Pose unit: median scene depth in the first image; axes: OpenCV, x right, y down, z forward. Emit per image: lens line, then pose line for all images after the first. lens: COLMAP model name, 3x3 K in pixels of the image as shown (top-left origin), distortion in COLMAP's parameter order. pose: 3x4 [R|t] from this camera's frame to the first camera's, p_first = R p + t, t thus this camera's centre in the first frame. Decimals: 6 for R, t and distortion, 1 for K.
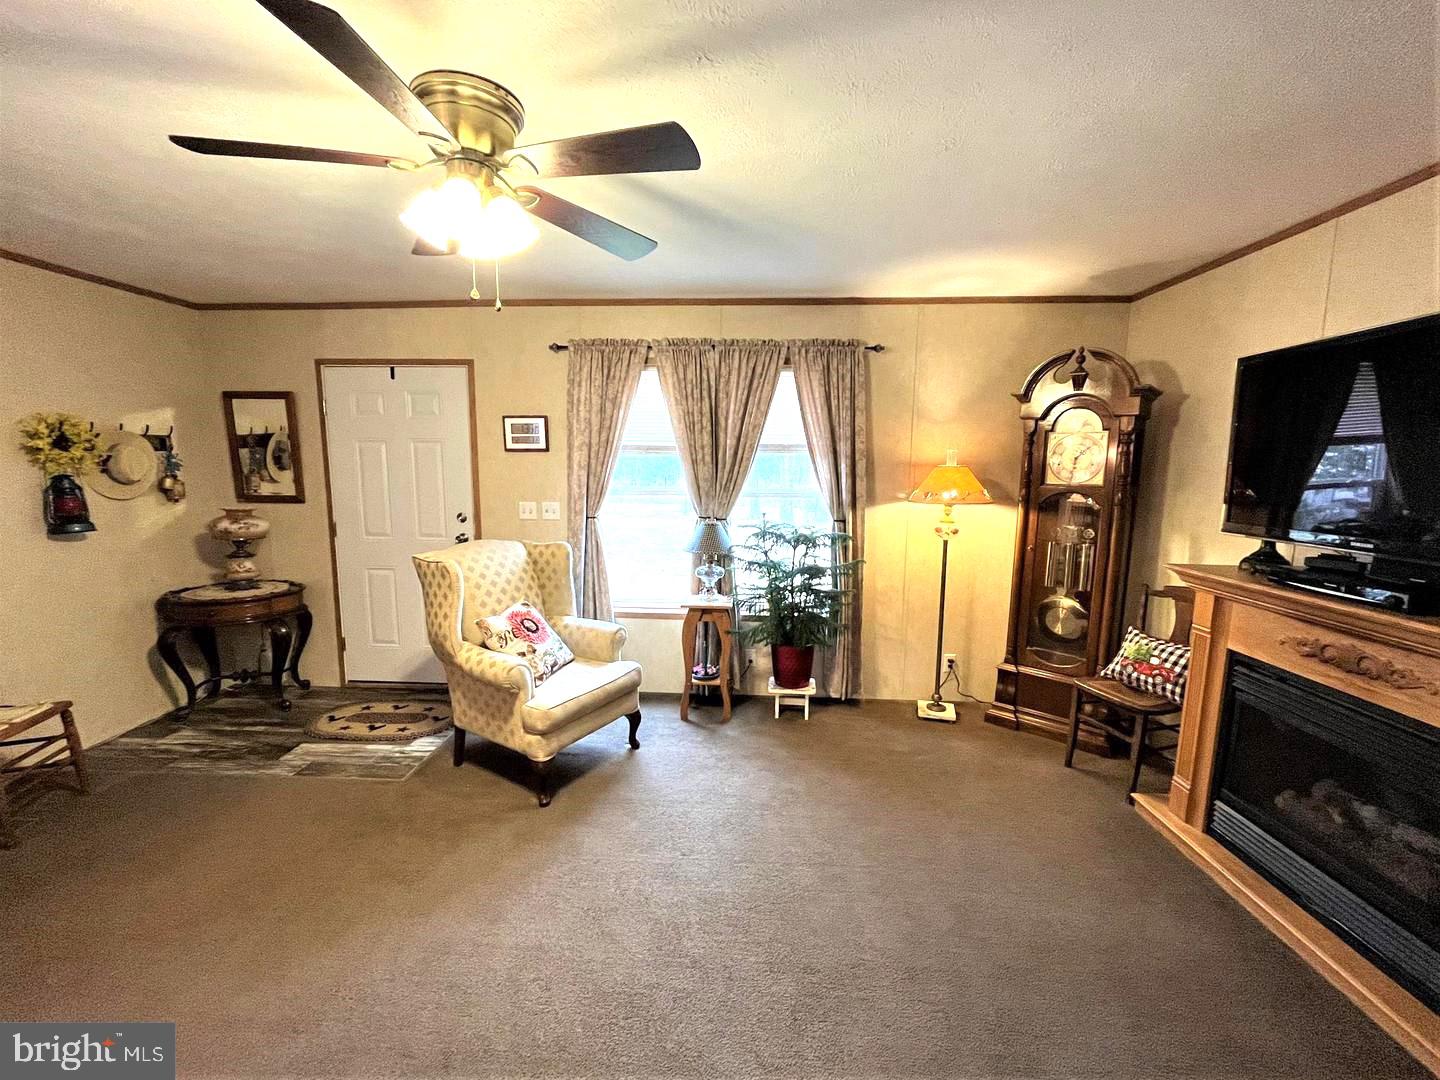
lens RADIAL K [[599.0, 0, 718.8], [0, 599.0, 545.3], [0, 0, 1]] dist [-0.001956, -0.000030]
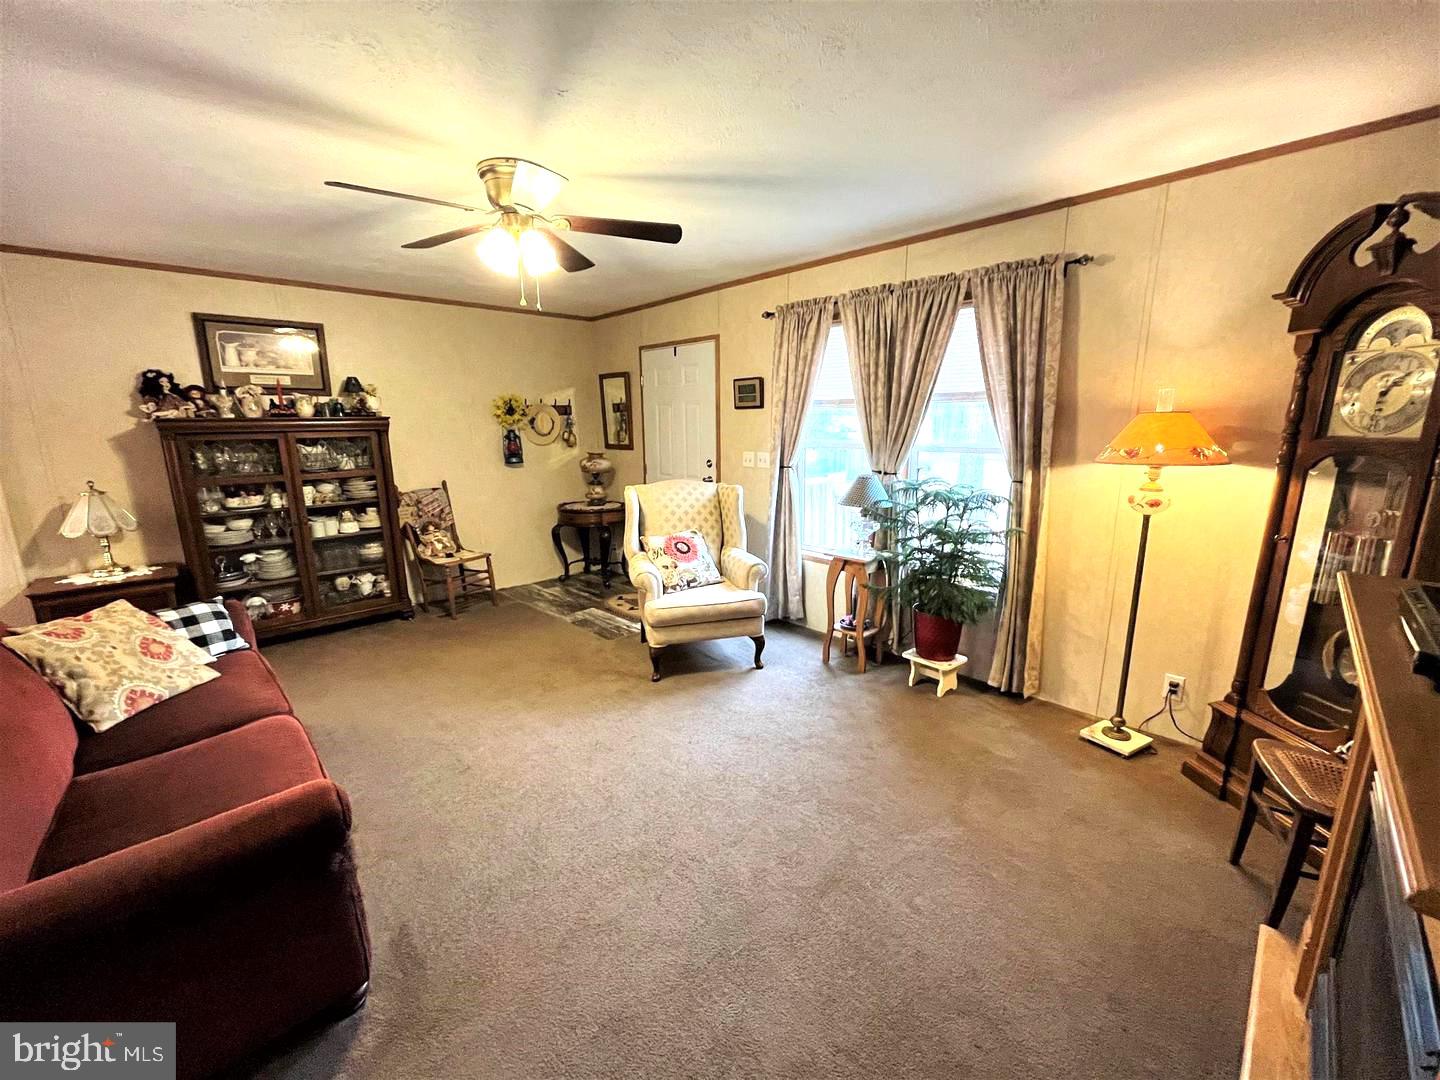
lens RADIAL K [[586.7, 0, 716.8], [0, 586.7, 545.3], [0, 0, 1]] dist [-0.002122, -0.000186]
pose [[0.728217, 0.127155, -0.673448, 0.473872], [-0.079850, 0.991687, 0.100898, -0.001921], [0.680679, -0.019701, 0.732317, 0.113158]]
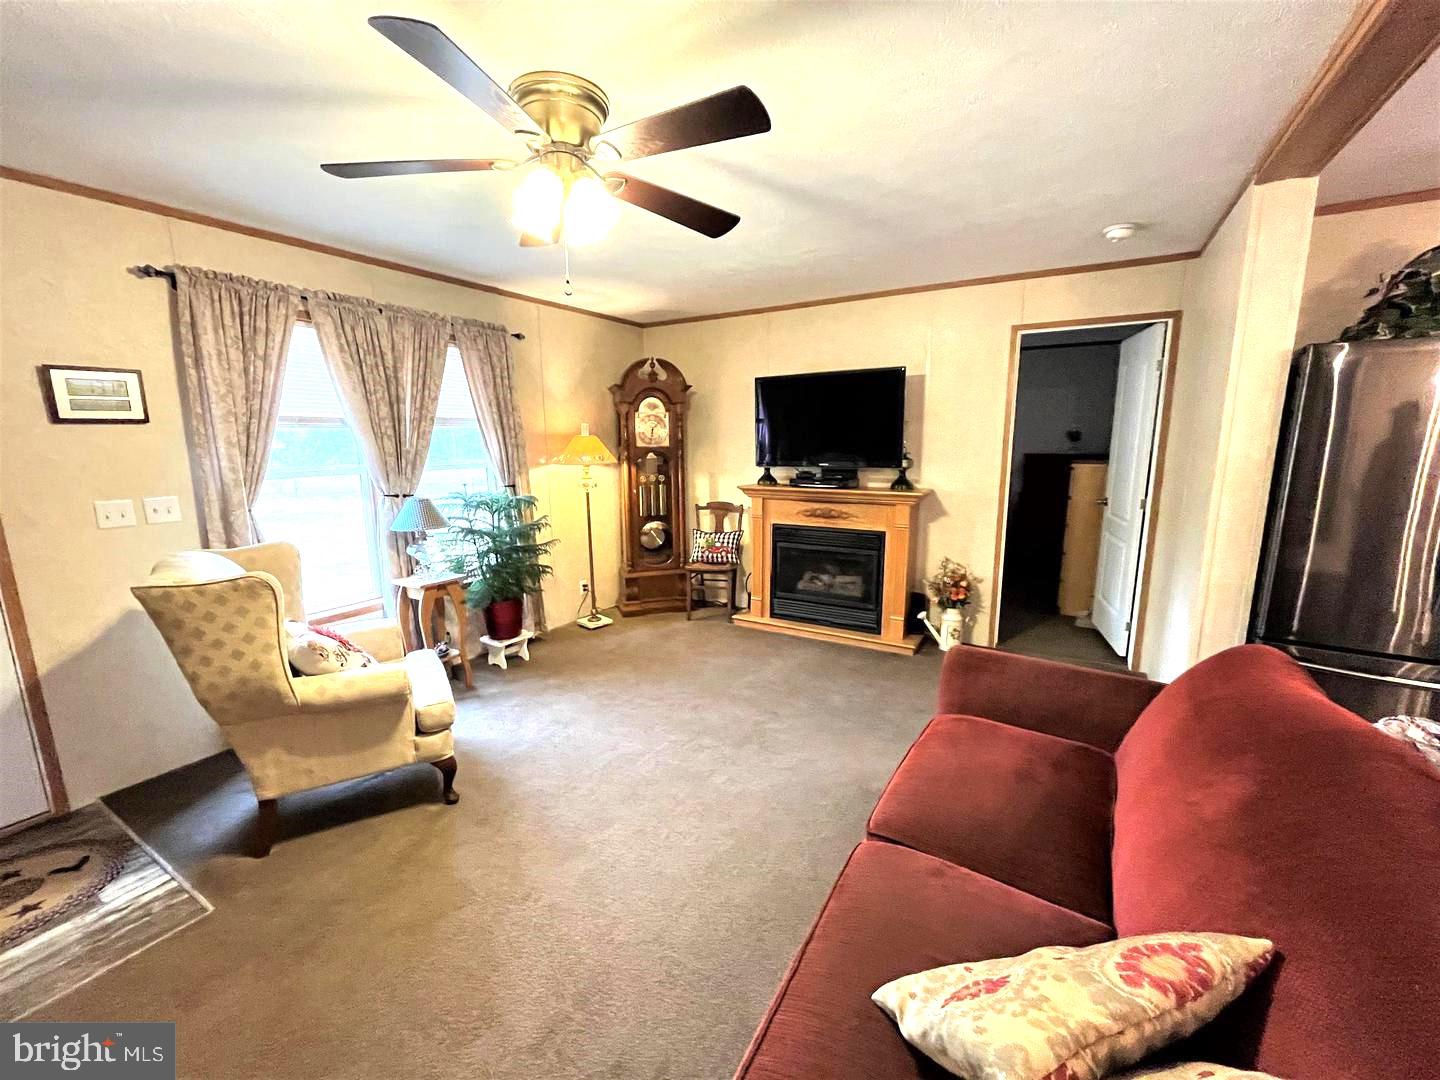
lens RADIAL K [[582.6, 0, 713.0], [0, 582.6, 544.3], [0, 0, 1]] dist [-0.002180, -0.000095]
pose [[0.479679, -0.173676, 0.860084, -0.604121], [0.134590, 0.983179, 0.123470, -0.017307], [-0.867060, 0.056532, 0.494985, 0.126361]]
